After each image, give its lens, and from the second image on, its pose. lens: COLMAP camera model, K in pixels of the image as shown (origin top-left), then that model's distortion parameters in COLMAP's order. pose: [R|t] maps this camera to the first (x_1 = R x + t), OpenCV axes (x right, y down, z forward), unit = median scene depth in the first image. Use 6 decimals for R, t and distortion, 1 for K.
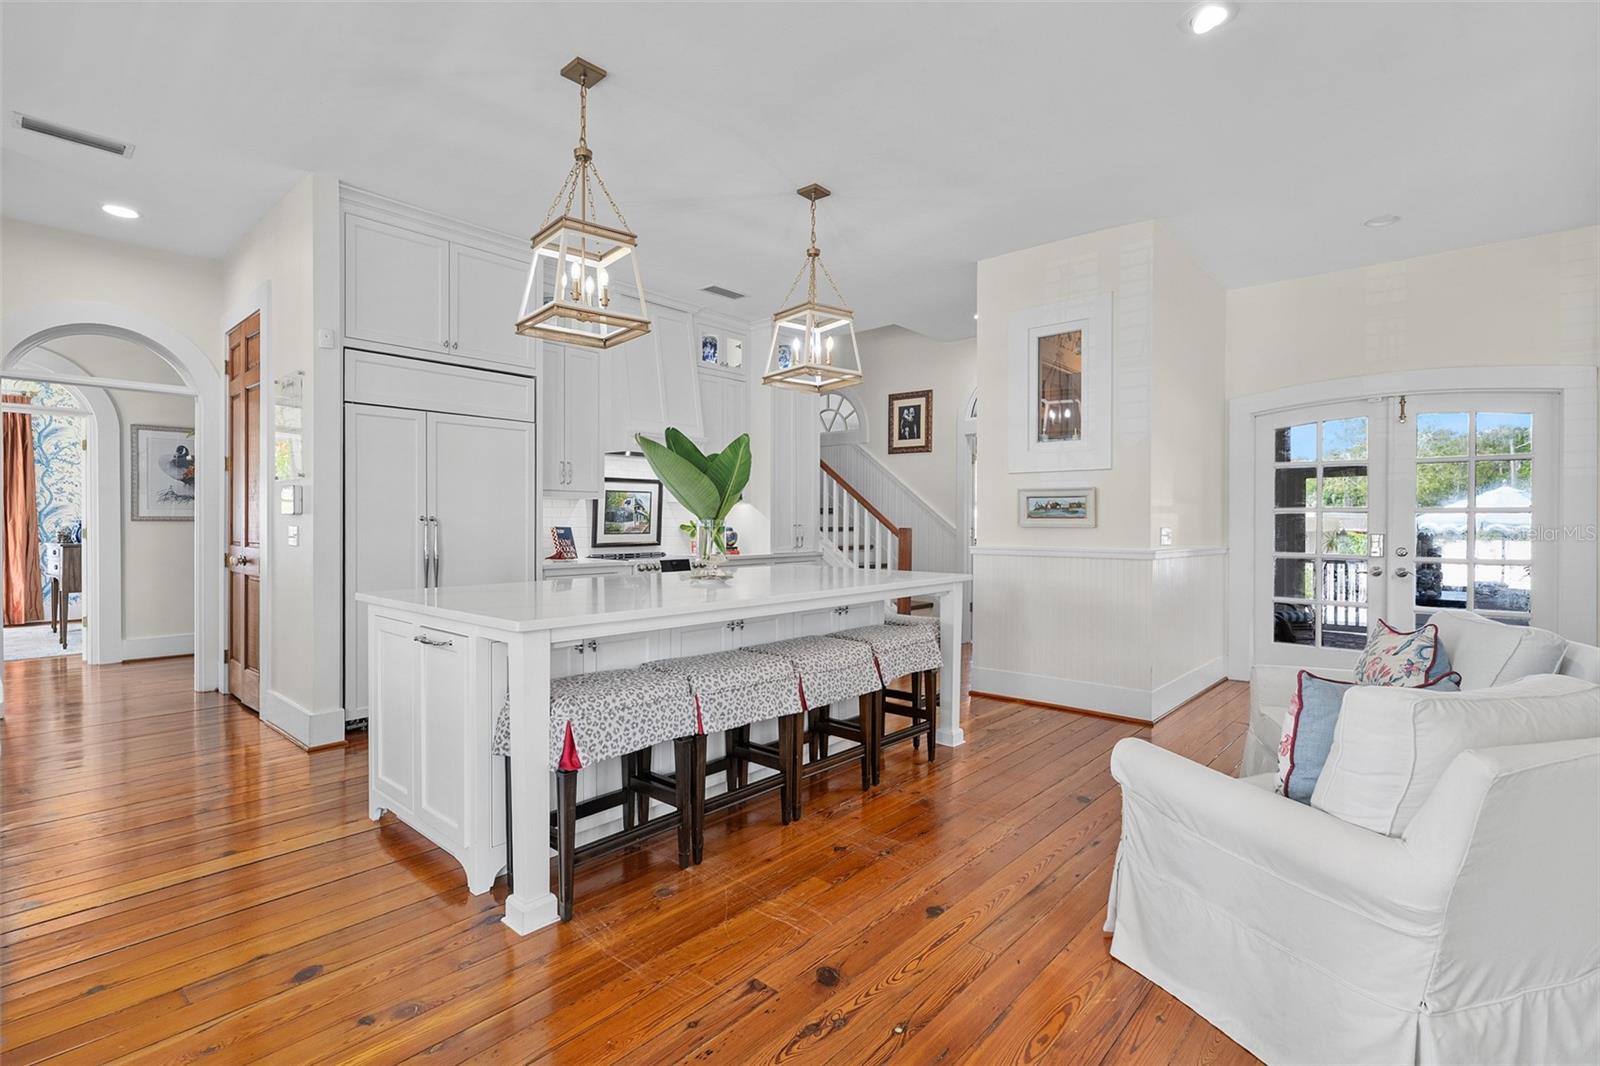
lens RADIAL K [[746.6, 0, 800.9], [0, 746.6, 525.4], [0, 0, 1]] dist [-0.002406, -0.000062]
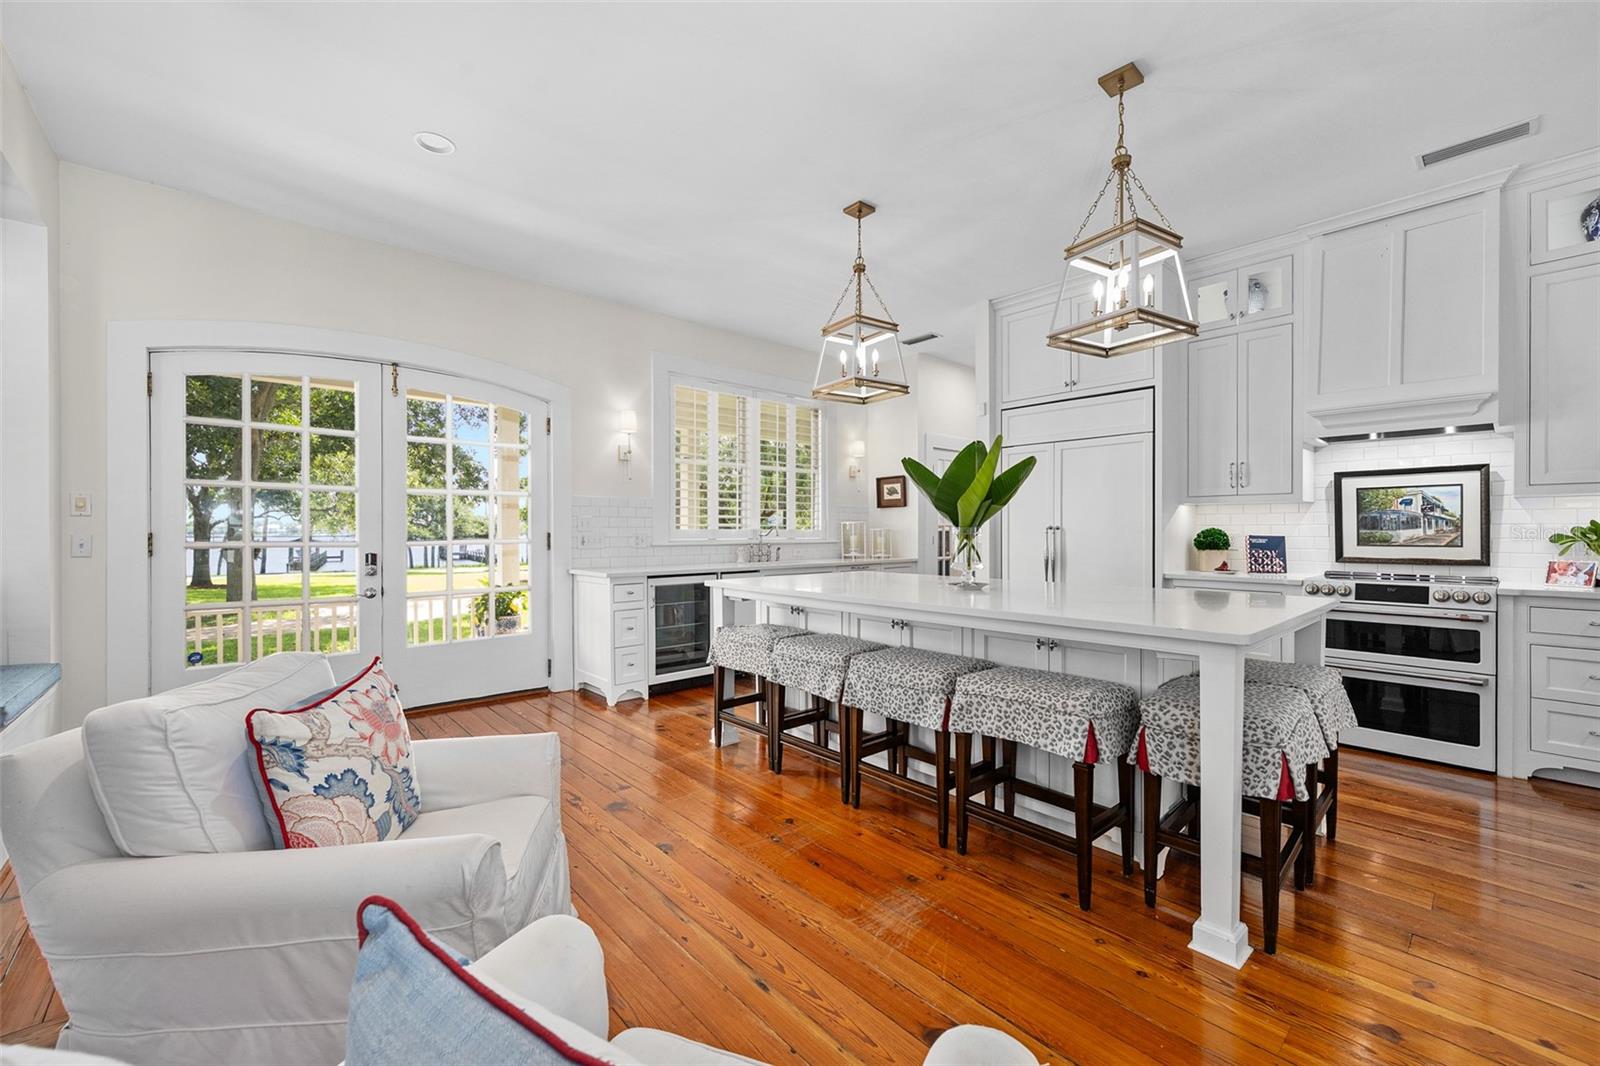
lens RADIAL K [[643.8, 0, 800.0], [0, 643.8, 533.0], [0, 0, 1]] dist [-0.014276, 0.000152]
pose [[-0.108797, 0.001811, -0.994062, 0.609365], [-0.002044, 0.999996, 0.002046, -0.001616], [0.994062, 0.002254, -0.108793, 0.674493]]
